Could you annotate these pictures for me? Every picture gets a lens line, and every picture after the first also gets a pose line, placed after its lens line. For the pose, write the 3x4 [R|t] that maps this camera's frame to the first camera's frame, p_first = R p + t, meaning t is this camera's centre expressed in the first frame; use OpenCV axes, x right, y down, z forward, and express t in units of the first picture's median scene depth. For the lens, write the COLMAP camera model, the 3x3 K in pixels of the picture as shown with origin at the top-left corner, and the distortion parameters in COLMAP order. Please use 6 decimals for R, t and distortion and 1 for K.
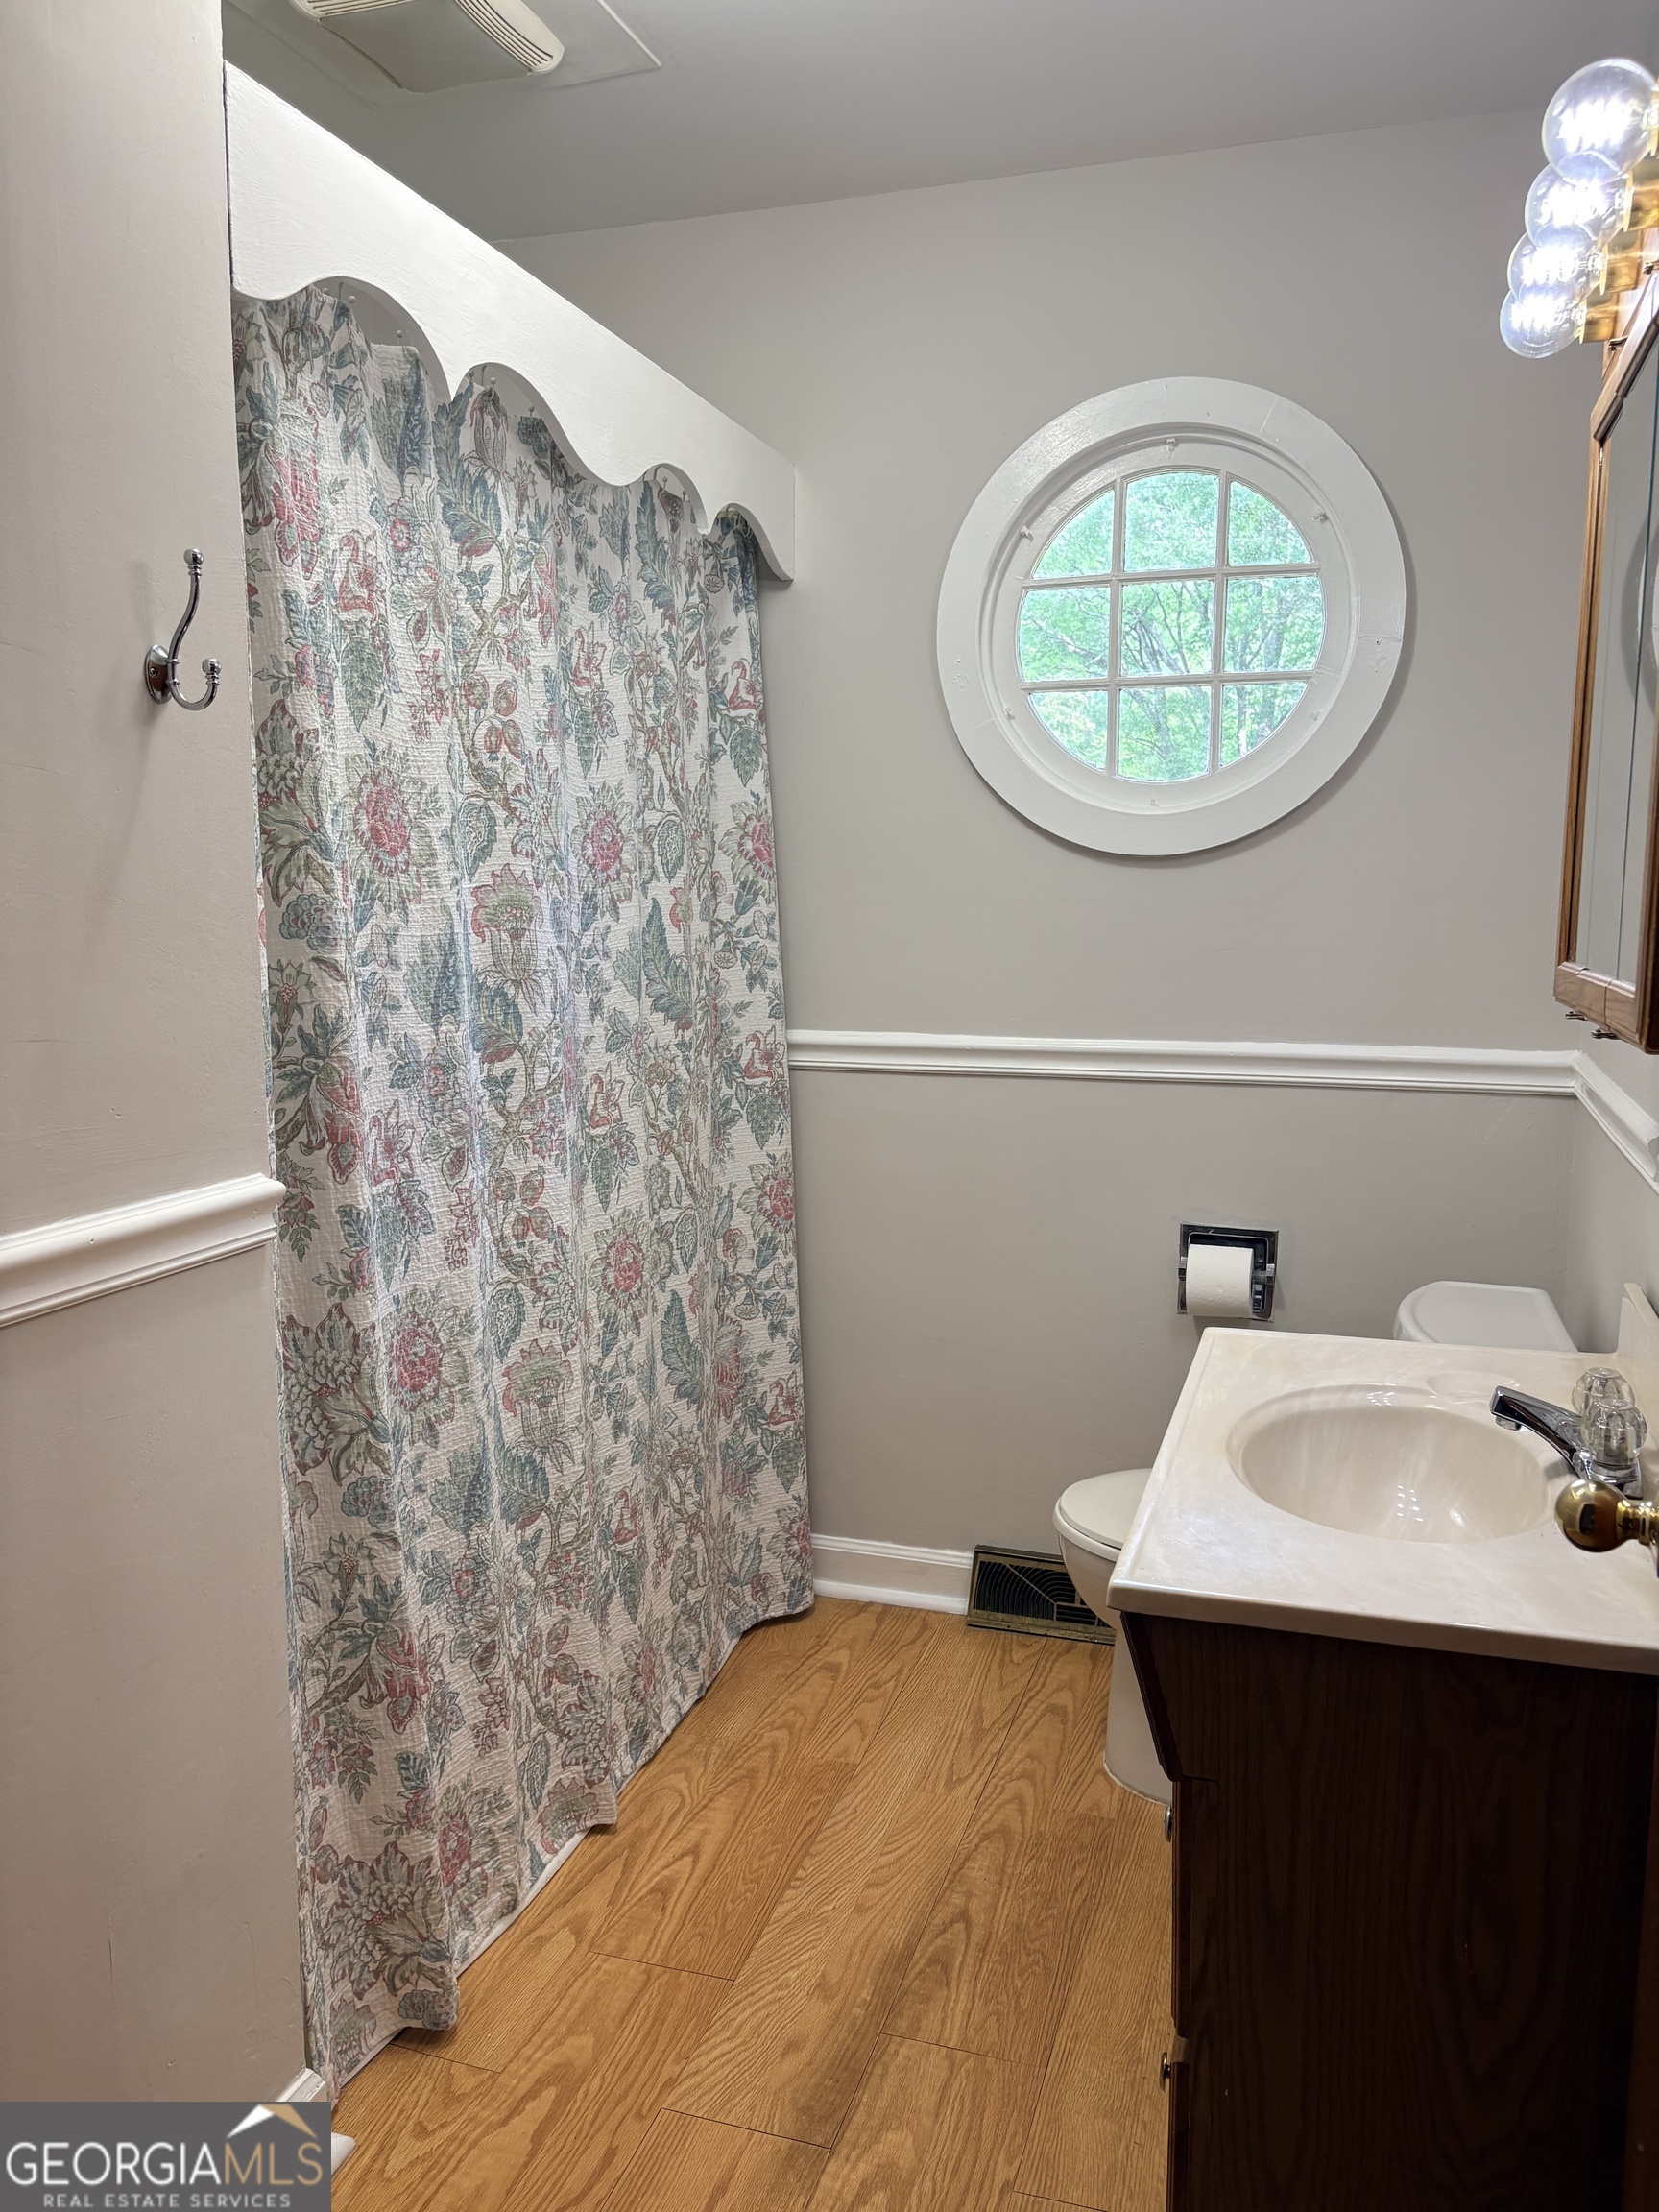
lens RADIAL K [[1691.3, 0, 872.0], [0, 1691.3, 1118.5], [0, 0, 1]] dist [0.073841, -0.085455]
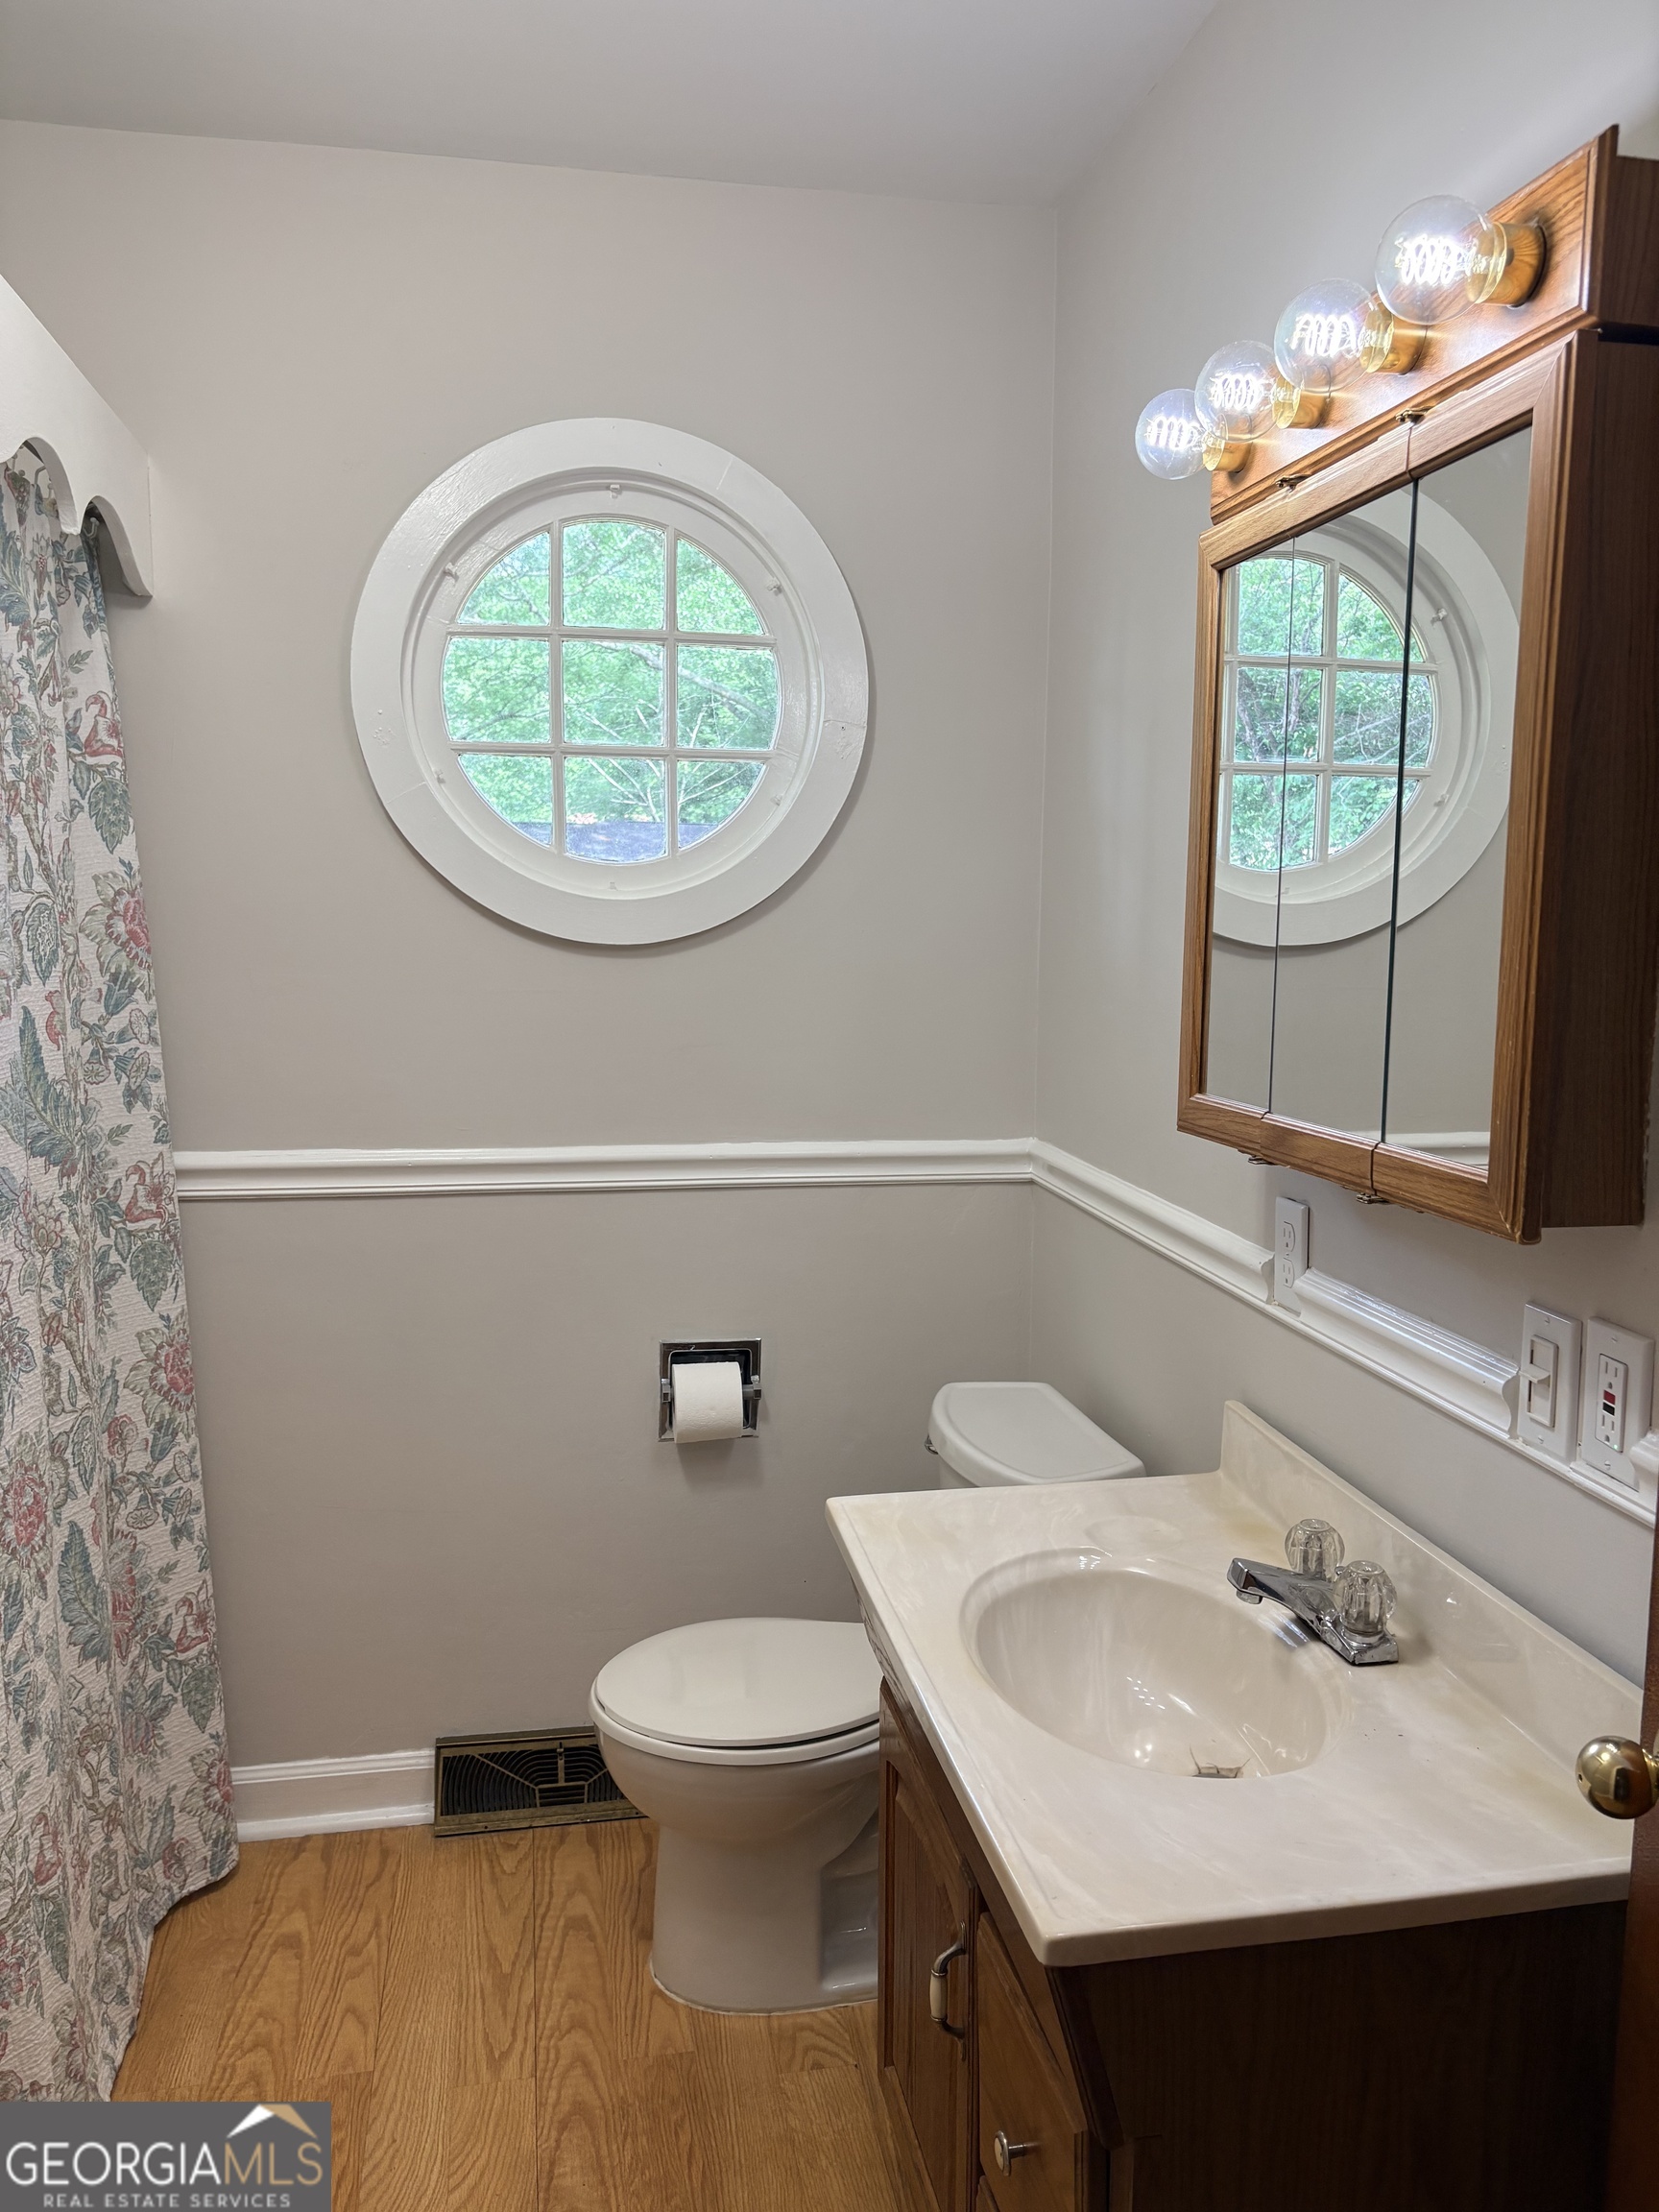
lens RADIAL K [[1691.3, 0, 934.5], [0, 1691.3, 1137.1], [0, 0, 1]] dist [0.073841, -0.085455]
pose [[0.884134, -0.050854, 0.464458, -0.111593], [0.053905, 0.998523, 0.006716, -0.049160], [-0.464113, 0.019099, 0.885570, 0.123808]]
